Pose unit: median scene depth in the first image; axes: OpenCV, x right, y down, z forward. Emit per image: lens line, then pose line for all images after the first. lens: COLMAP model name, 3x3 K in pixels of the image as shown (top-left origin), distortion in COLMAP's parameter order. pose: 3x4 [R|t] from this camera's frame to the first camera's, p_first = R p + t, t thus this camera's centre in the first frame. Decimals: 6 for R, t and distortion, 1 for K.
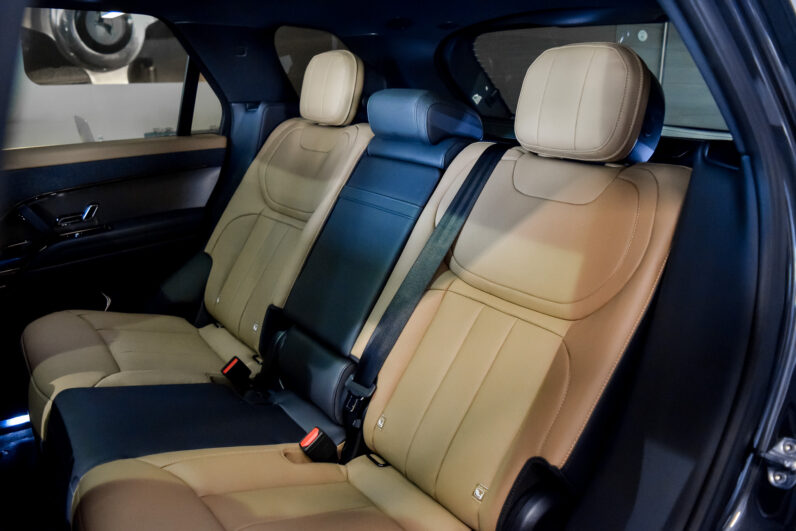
lens RADIAL K [[630.5, 0, 401.7], [0, 630.5, 266.0], [0, 0, 1]] dist [-0.084514, 0.014049]
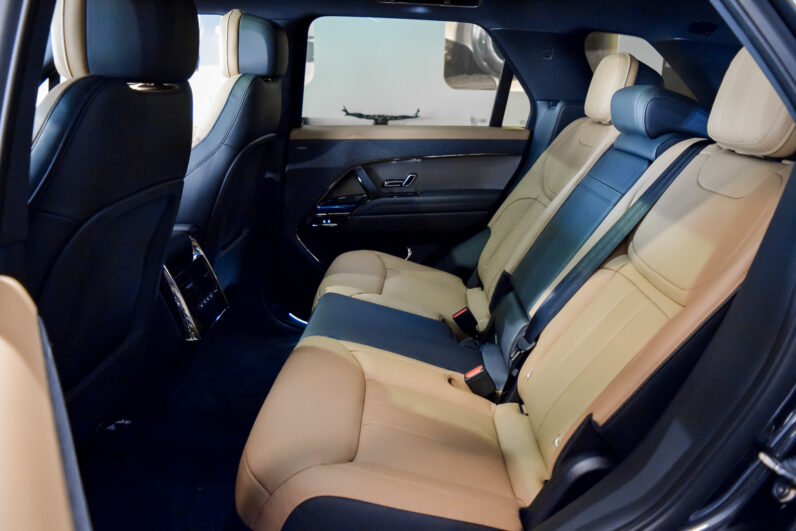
lens RADIAL K [[630.5, 0, 397.8], [0, 630.5, 266.3], [0, 0, 1]] dist [-0.084514, 0.014049]
pose [[0.789439, 0.180347, -0.586738, 0.312494], [-0.195645, 0.979939, 0.037971, 0.049379], [0.581815, 0.084817, 0.808886, -0.044680]]
